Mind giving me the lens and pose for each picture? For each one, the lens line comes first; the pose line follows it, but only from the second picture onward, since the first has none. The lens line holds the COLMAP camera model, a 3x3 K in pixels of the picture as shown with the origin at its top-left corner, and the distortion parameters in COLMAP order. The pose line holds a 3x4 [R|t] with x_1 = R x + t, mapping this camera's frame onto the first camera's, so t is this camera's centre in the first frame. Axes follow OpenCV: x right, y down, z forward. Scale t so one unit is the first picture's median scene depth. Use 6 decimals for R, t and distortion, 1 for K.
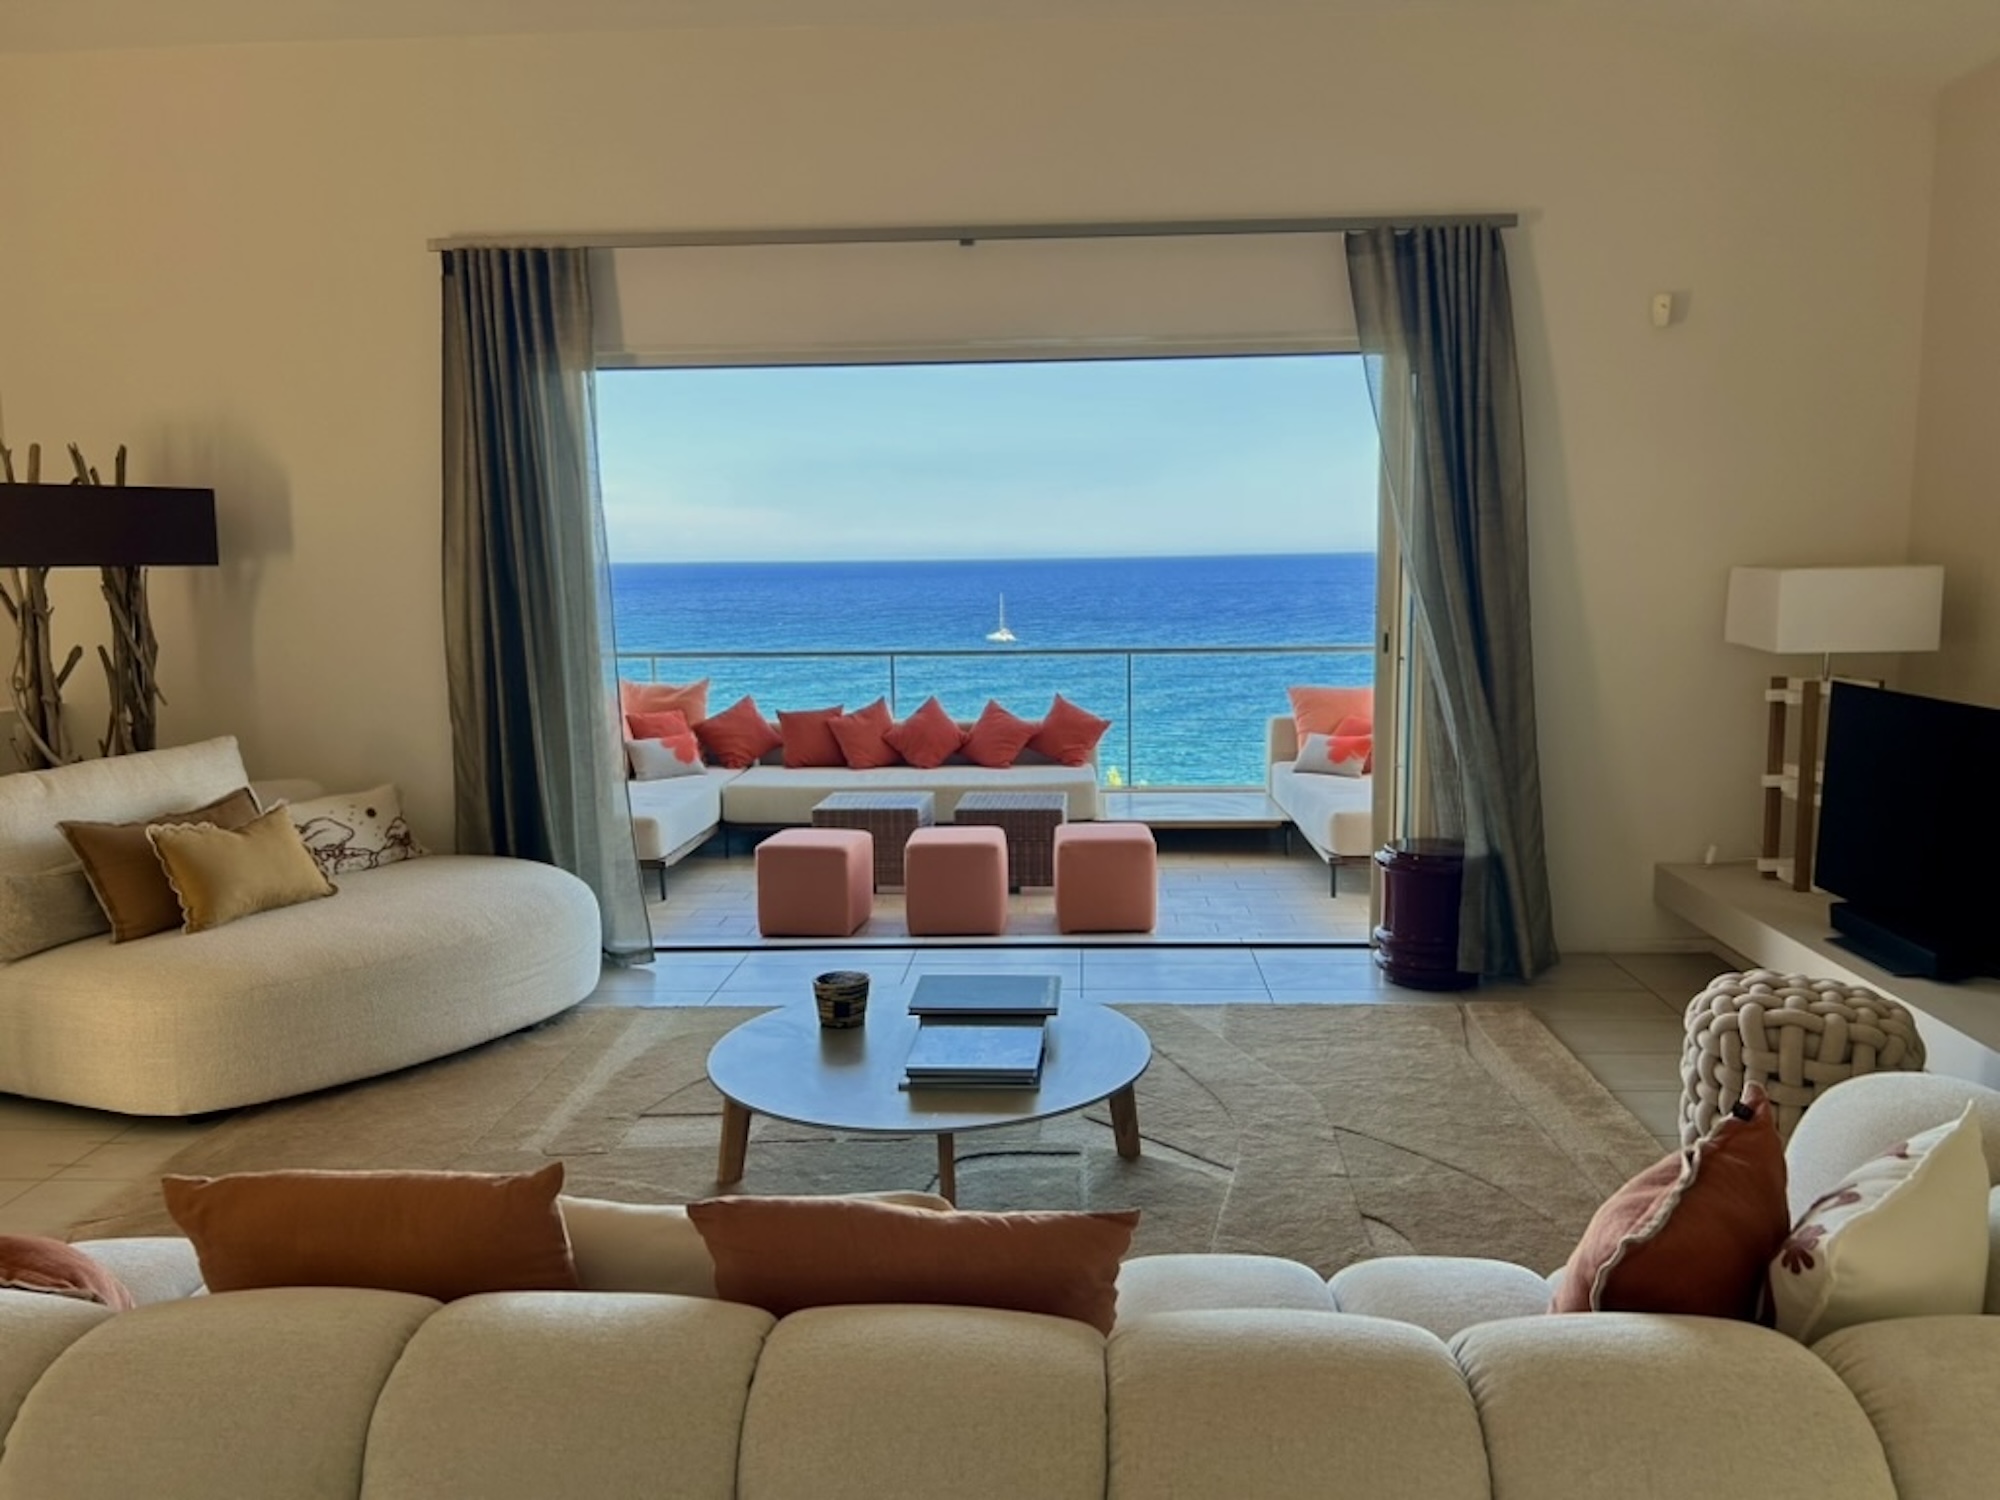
lens RADIAL K [[1497.4, 0, 1012.4], [0, 1497.4, 740.3], [0, 0, 1]] dist [0.044810, -0.047827]
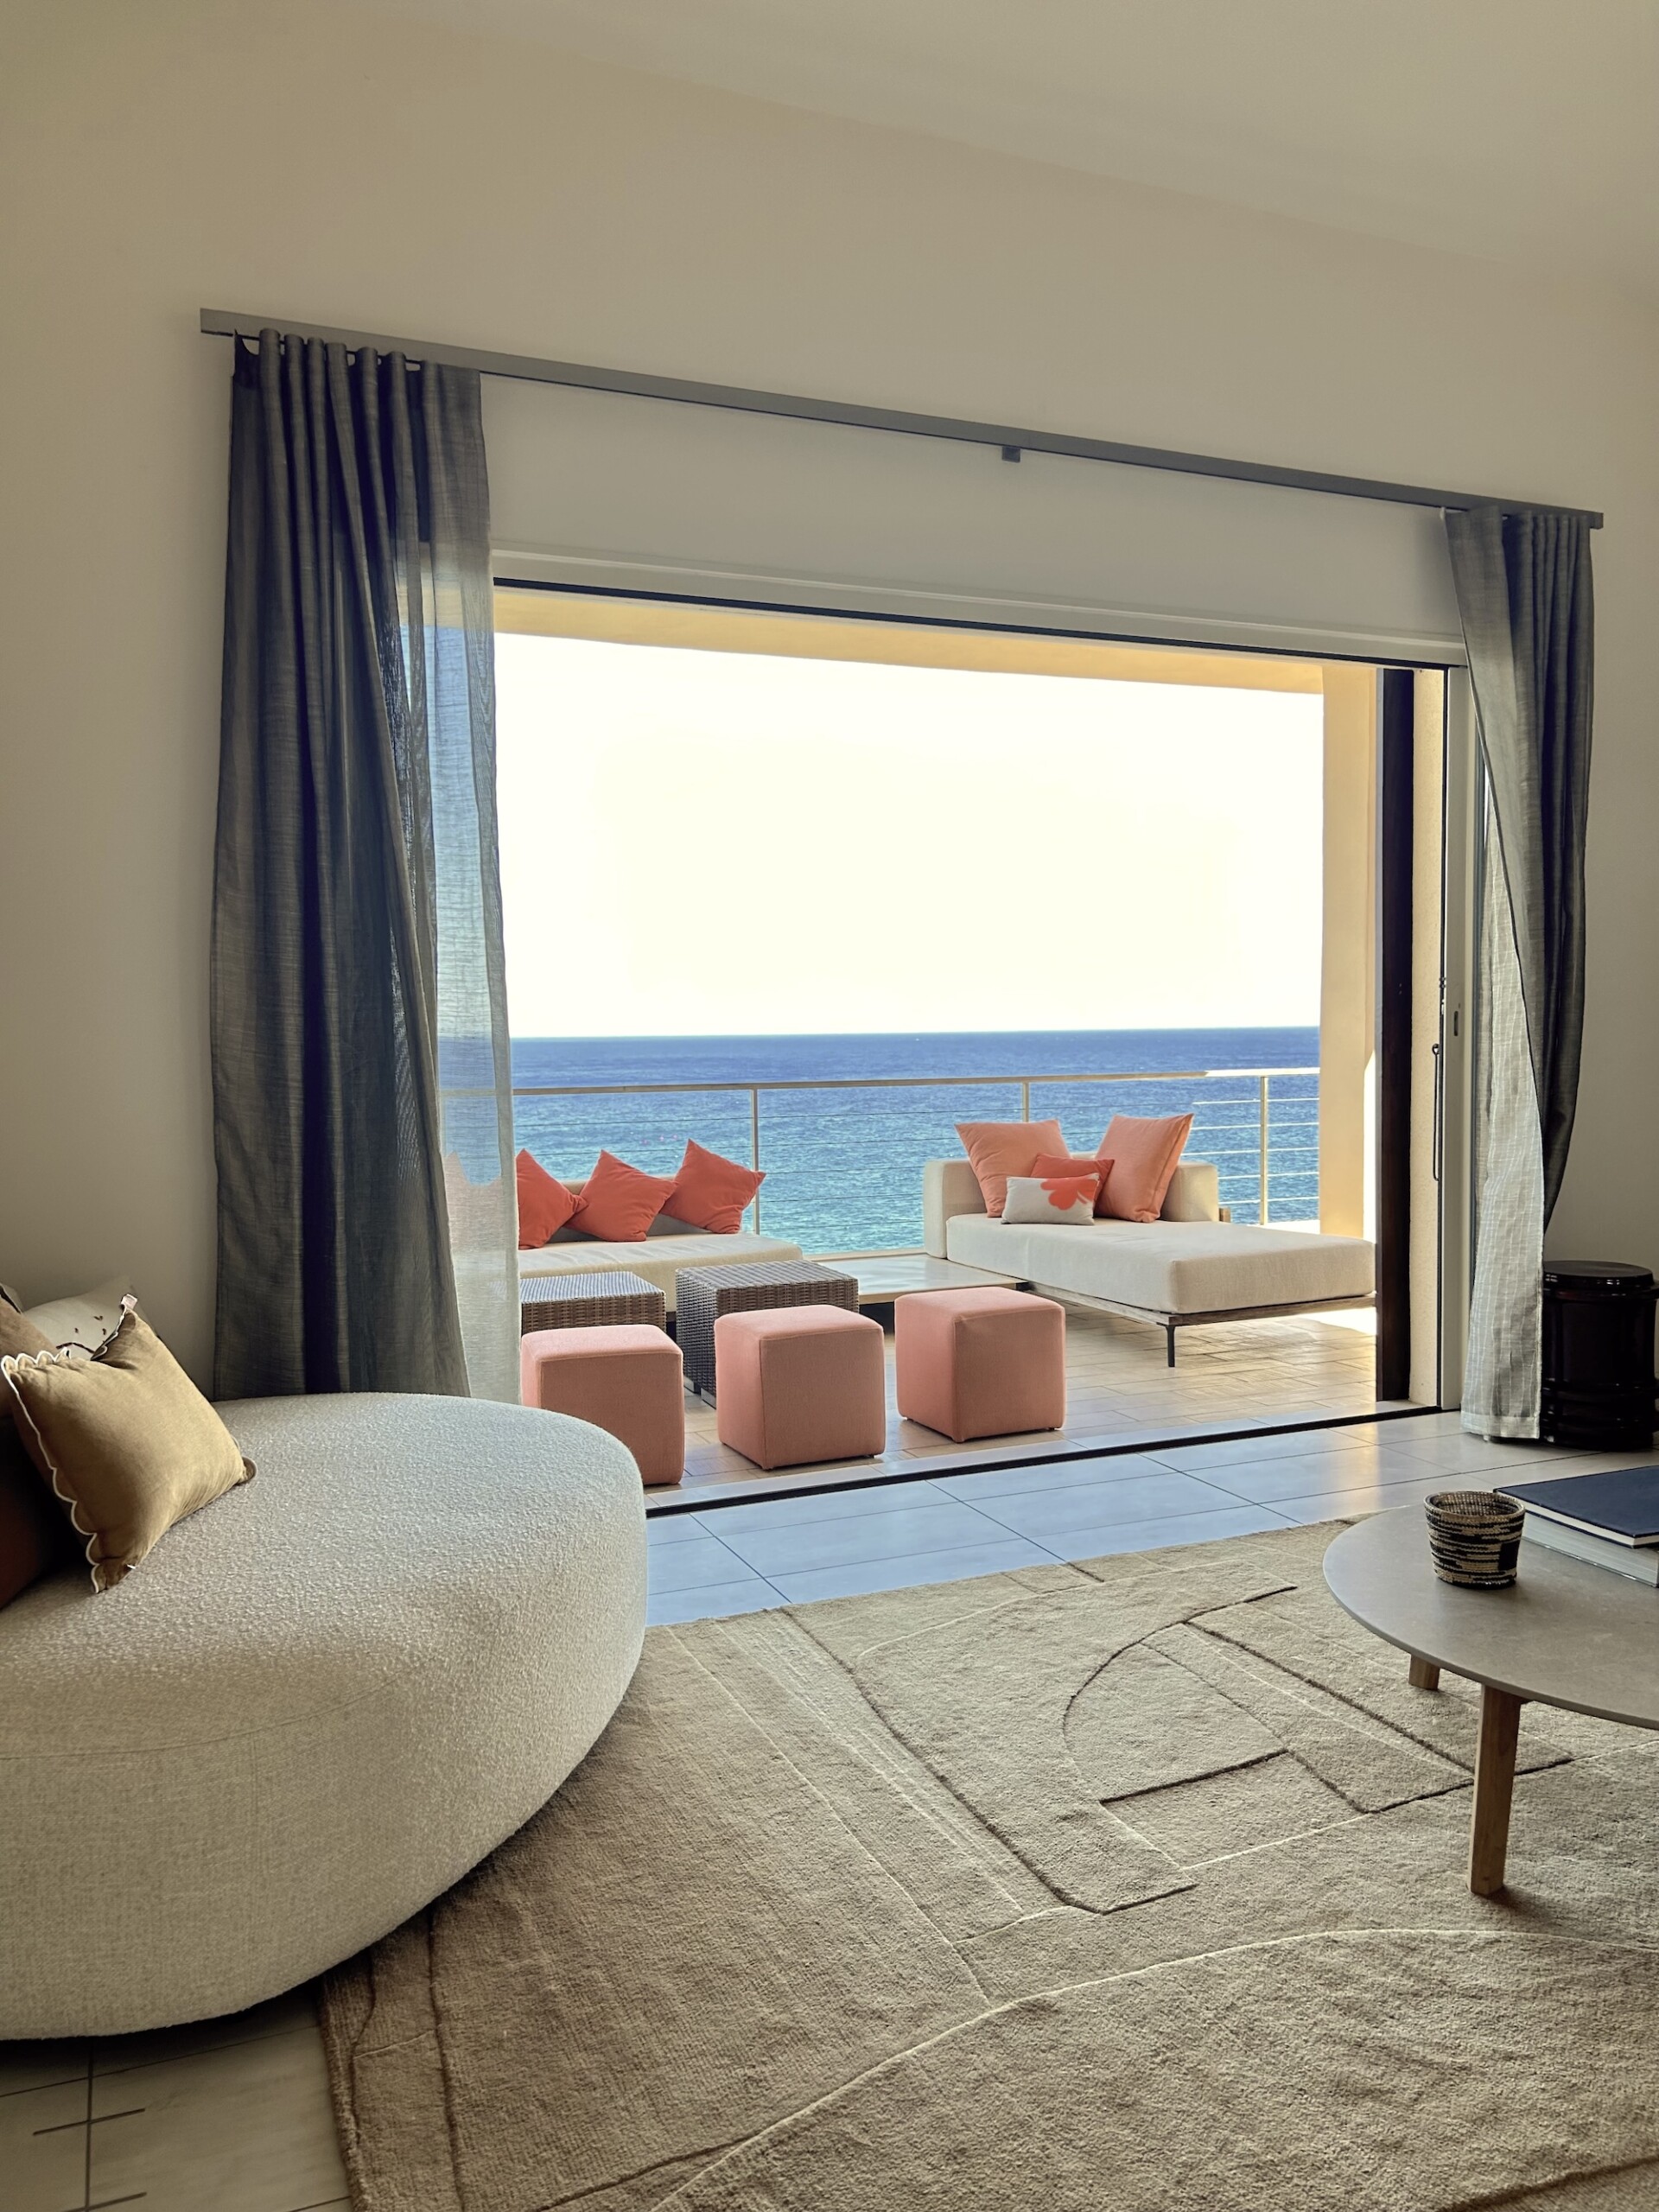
lens RADIAL K [[1656.2, 0, 849.4], [0, 1656.2, 1116.4], [0, 0, 1]] dist [0.044810, -0.047827]
pose [[0.903874, -0.021493, 0.427259, -0.417731], [0.053363, 0.996601, -0.062757, 0.022310], [-0.424458, 0.079524, 0.901949, 0.331469]]
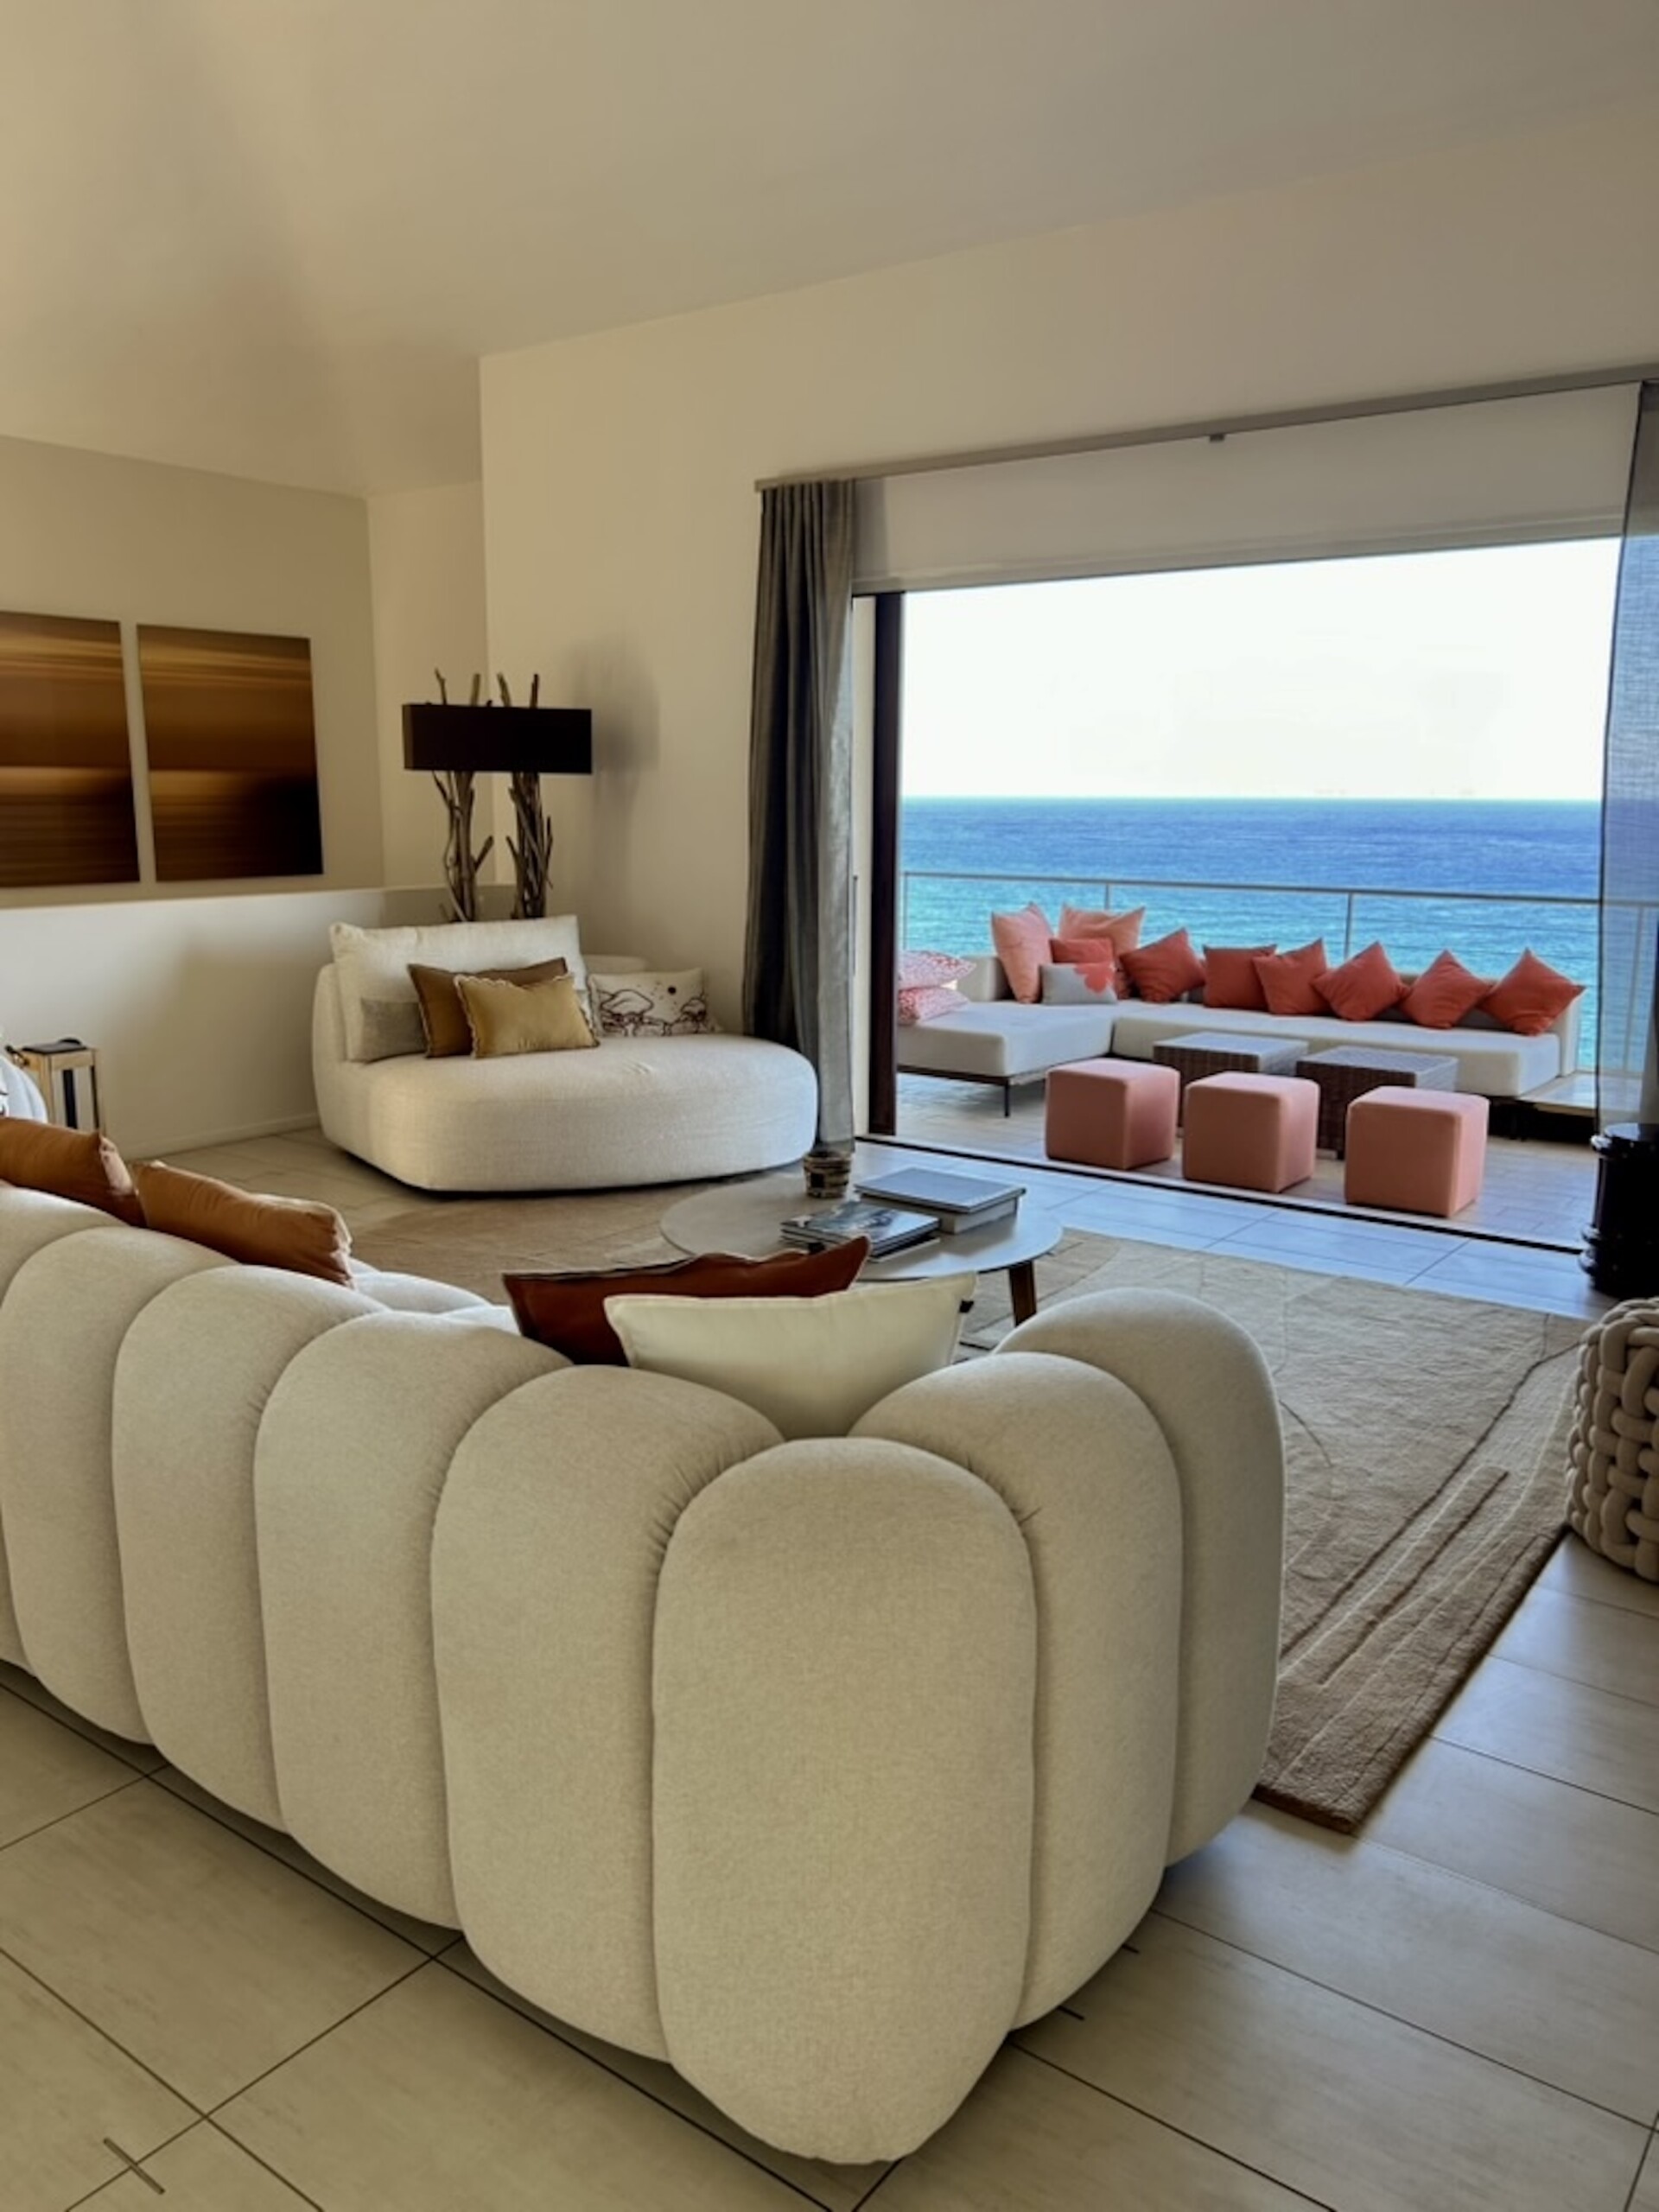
lens RADIAL K [[1656.2, 0, 823.6], [0, 1656.2, 1126.0], [0, 0, 1]] dist [0.044810, -0.047827]
pose [[0.829479, 0.133171, -0.542430, 0.367396], [-0.089181, 0.990279, 0.106745, 0.004234], [0.551372, -0.040168, 0.833292, -0.017466]]
